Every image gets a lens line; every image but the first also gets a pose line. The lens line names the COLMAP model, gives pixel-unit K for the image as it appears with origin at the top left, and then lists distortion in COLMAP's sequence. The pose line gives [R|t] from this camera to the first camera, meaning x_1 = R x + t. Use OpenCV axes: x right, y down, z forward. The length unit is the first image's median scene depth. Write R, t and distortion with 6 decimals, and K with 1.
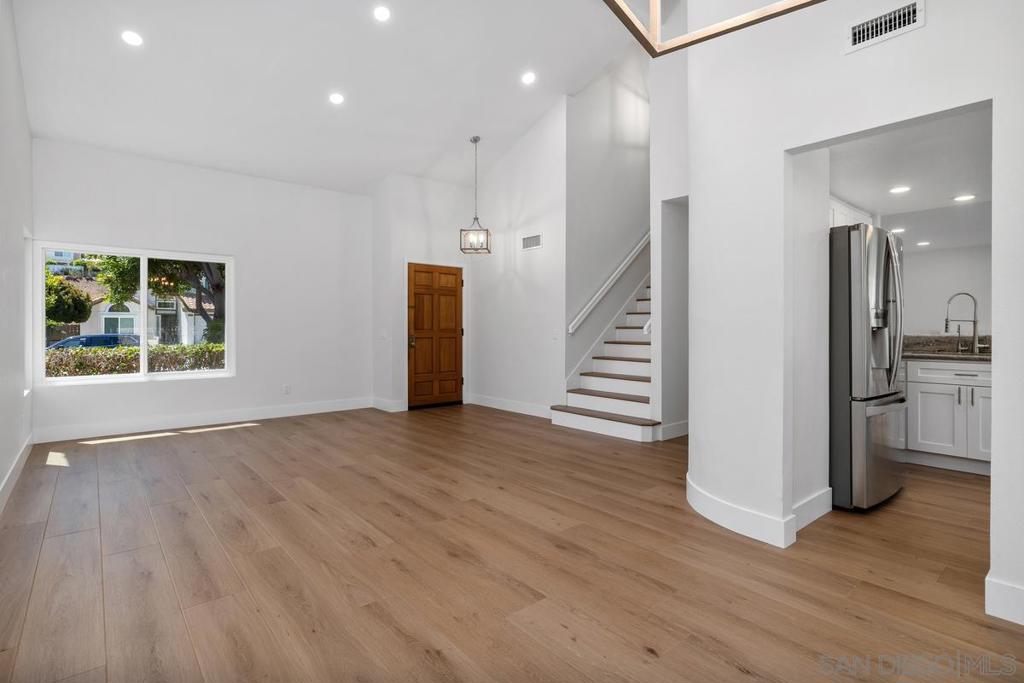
lens RADIAL K [[488.3, 0, 501.9], [0, 488.3, 329.0], [0, 0, 1]] dist [-0.009712, 0.002903]
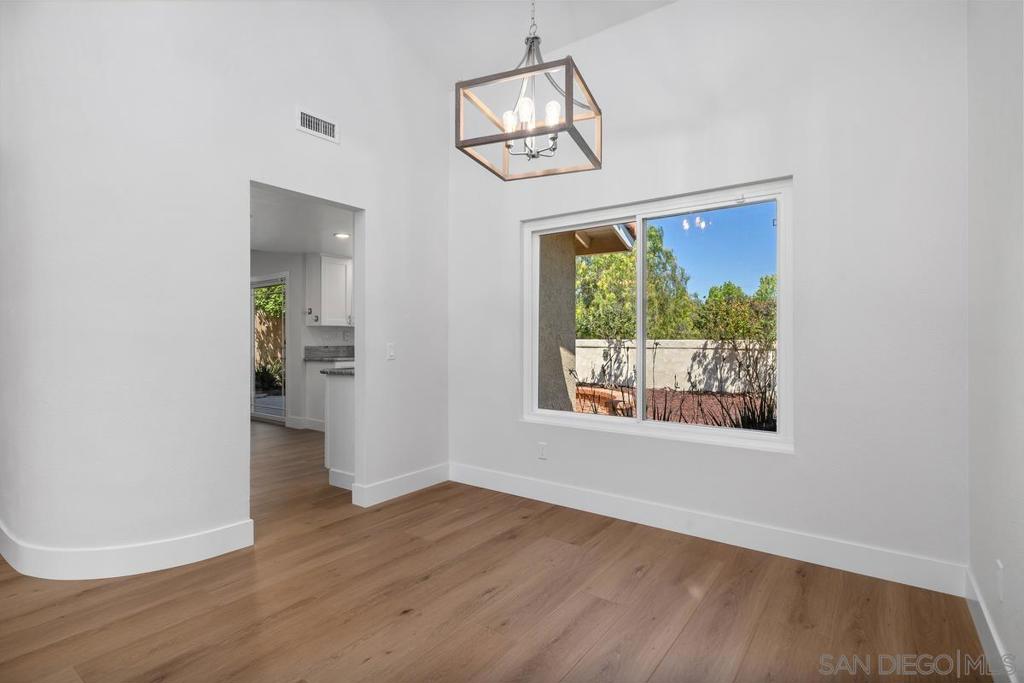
lens RADIAL K [[488.3, 0, 512.9], [0, 488.3, 341.8], [0, 0, 1]] dist [-0.009712, 0.002903]
pose [[-0.238161, -0.004893, 0.971213, -0.261446], [0.006556, 0.999956, 0.006646, -0.003676], [-0.971203, 0.007950, -0.238119, 0.289904]]
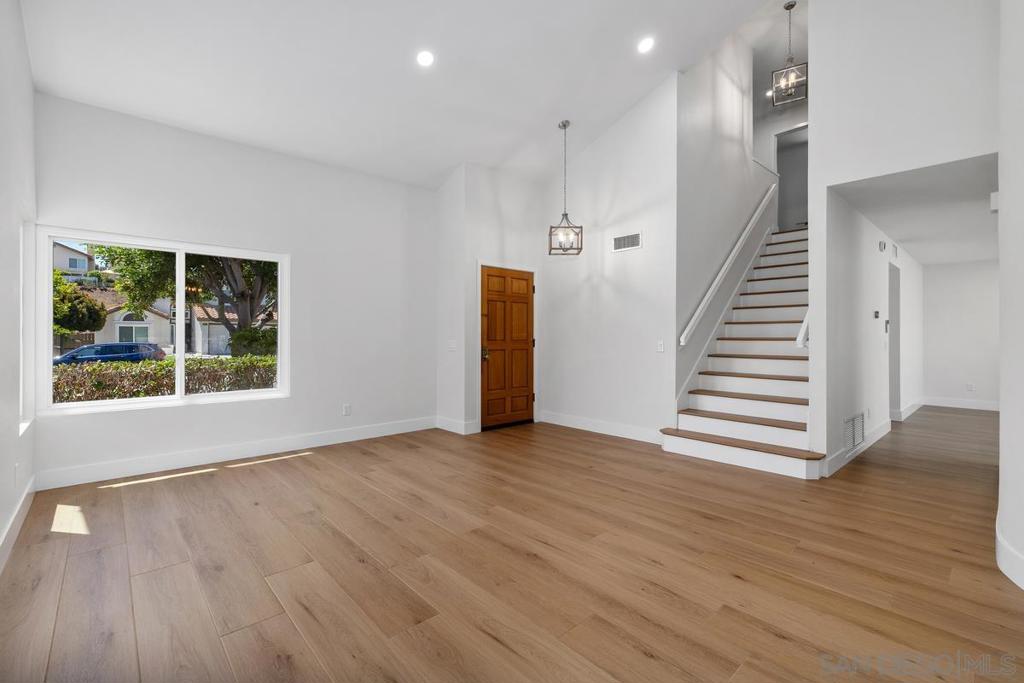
lens RADIAL K [[441.5, 0, 503.4], [0, 441.5, 336.0], [0, 0, 1]] dist [0.003476, -0.001639]
pose [[0.999498, 0.000485, 0.031678, -0.201686], [-0.000379, 0.999994, -0.003331, -0.005419], [-0.031680, 0.003317, 0.999493, 0.223814]]
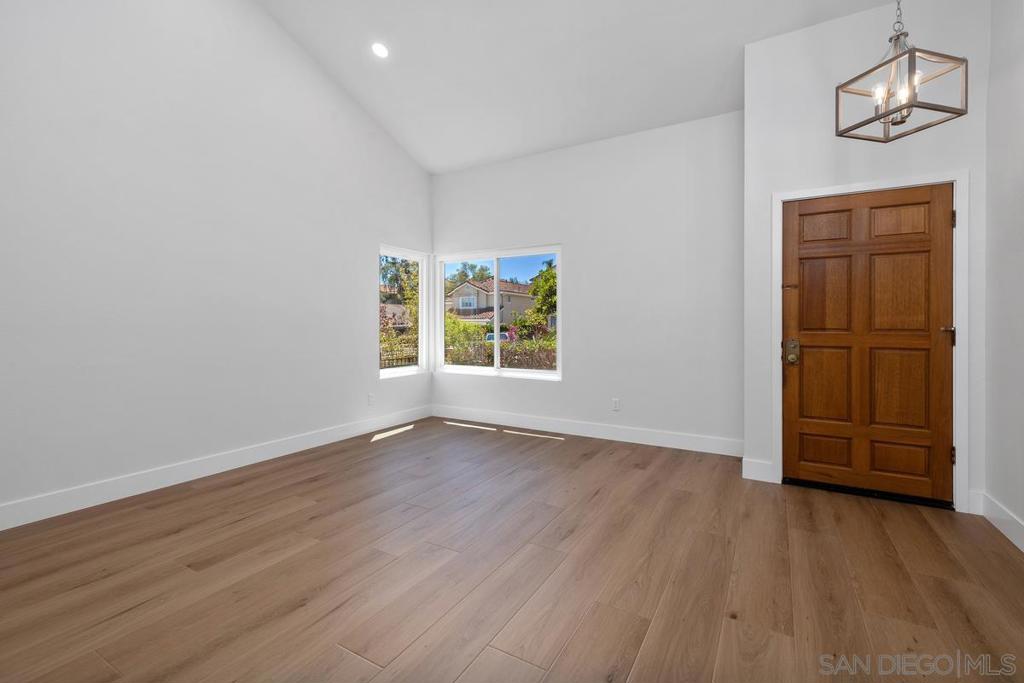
lens RADIAL K [[441.5, 0, 523.3], [0, 441.5, 326.5], [0, 0, 1]] dist [0.003476, -0.001639]
pose [[0.358512, 0.002016, -0.933523, 0.171735], [-0.002553, 0.999996, 0.001179, -0.002267], [0.933522, 0.001961, 0.358515, 0.648729]]
